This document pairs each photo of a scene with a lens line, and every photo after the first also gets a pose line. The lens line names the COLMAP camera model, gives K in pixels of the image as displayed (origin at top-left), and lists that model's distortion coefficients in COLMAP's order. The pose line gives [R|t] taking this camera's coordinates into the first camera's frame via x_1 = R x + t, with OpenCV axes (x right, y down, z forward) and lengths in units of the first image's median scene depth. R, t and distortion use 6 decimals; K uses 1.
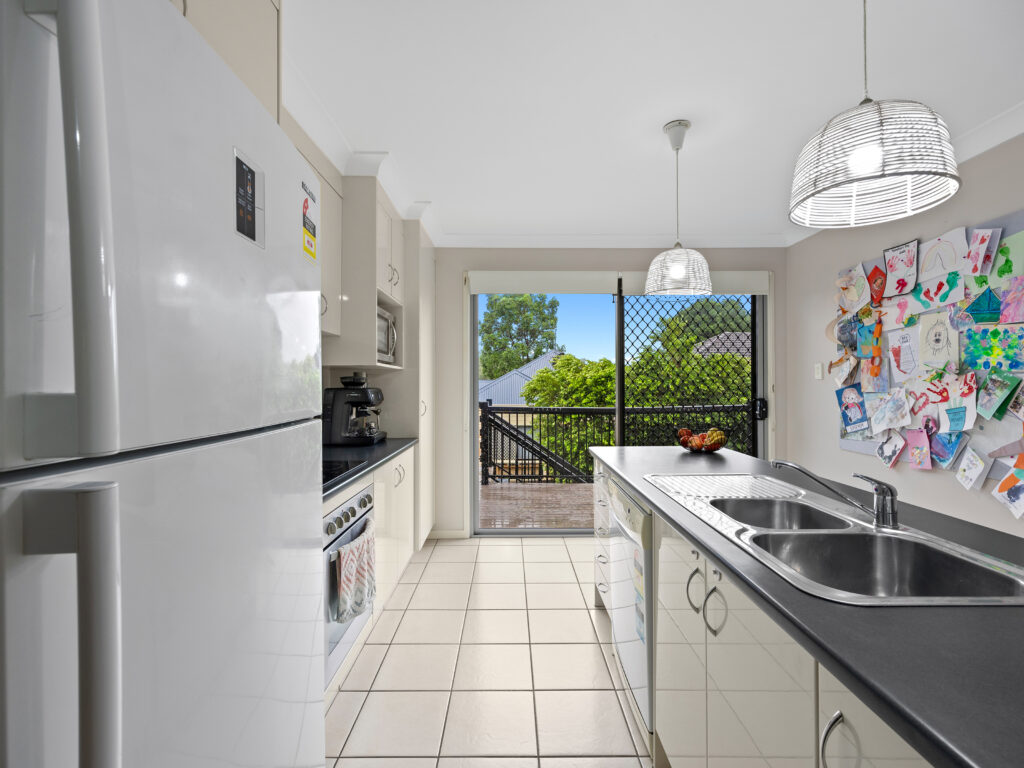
lens RADIAL K [[462.9, 0, 512.0], [0, 462.9, 384.0], [0, 0, 1]] dist [-0.001344, 0.000653]
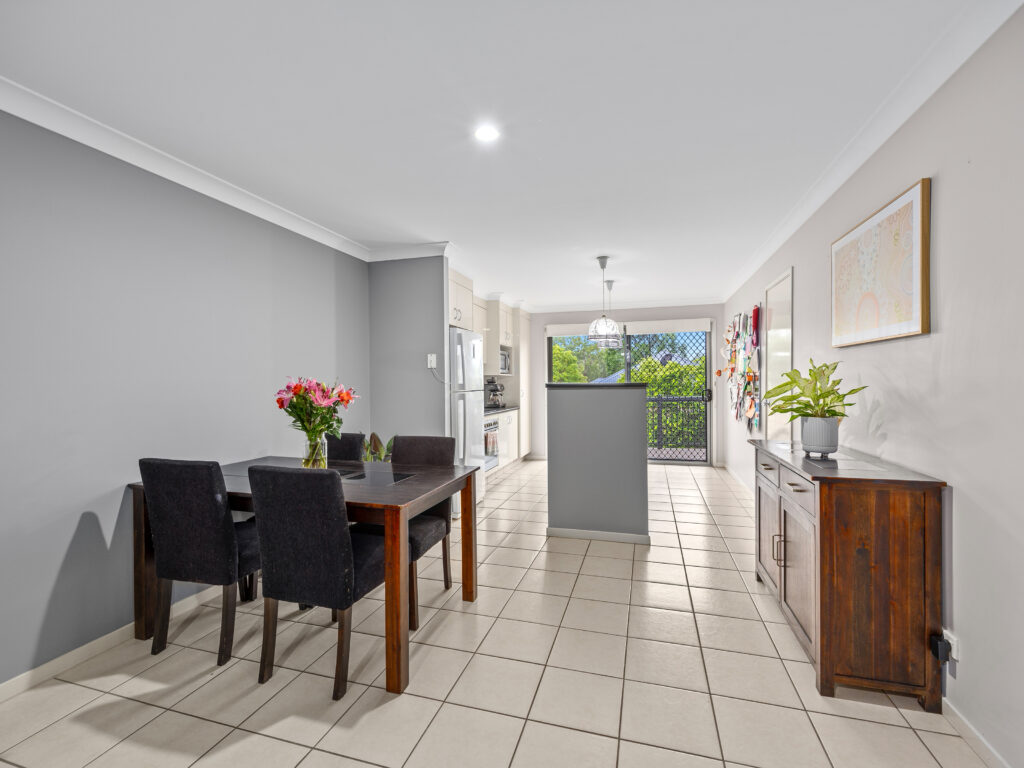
lens RADIAL K [[462.9, 0, 512.0], [0, 462.9, 384.0], [0, 0, 1]] dist [-0.001344, 0.000653]
pose [[0.958664, -0.004622, -0.284504, 0.407355], [0.006088, 0.999972, 0.004268, -0.000591], [0.284477, -0.005824, 0.958665, -1.171096]]
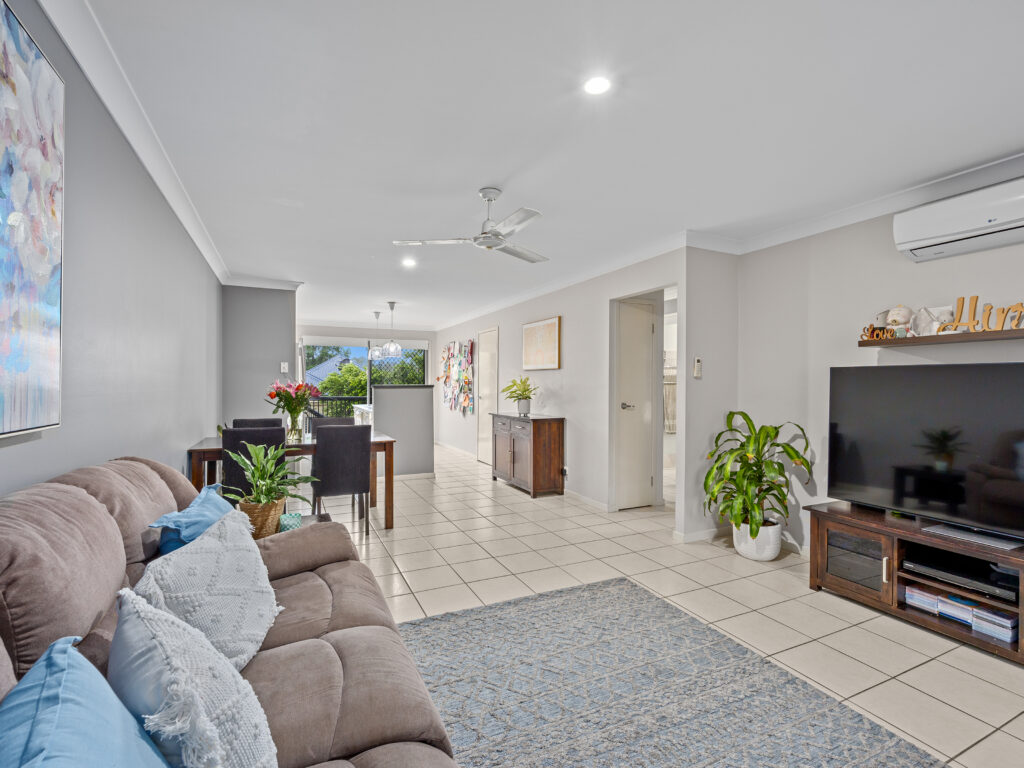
lens RADIAL K [[478.8, 0, 512.0], [0, 478.8, 384.0], [0, 0, 1]] dist [-0.000501, 0.000142]
pose [[0.906188, 0.004228, 0.422853, -0.192110], [-0.003917, 0.999991, -0.001604, 0.001010], [-0.422856, -0.000203, 0.906197, -2.031220]]
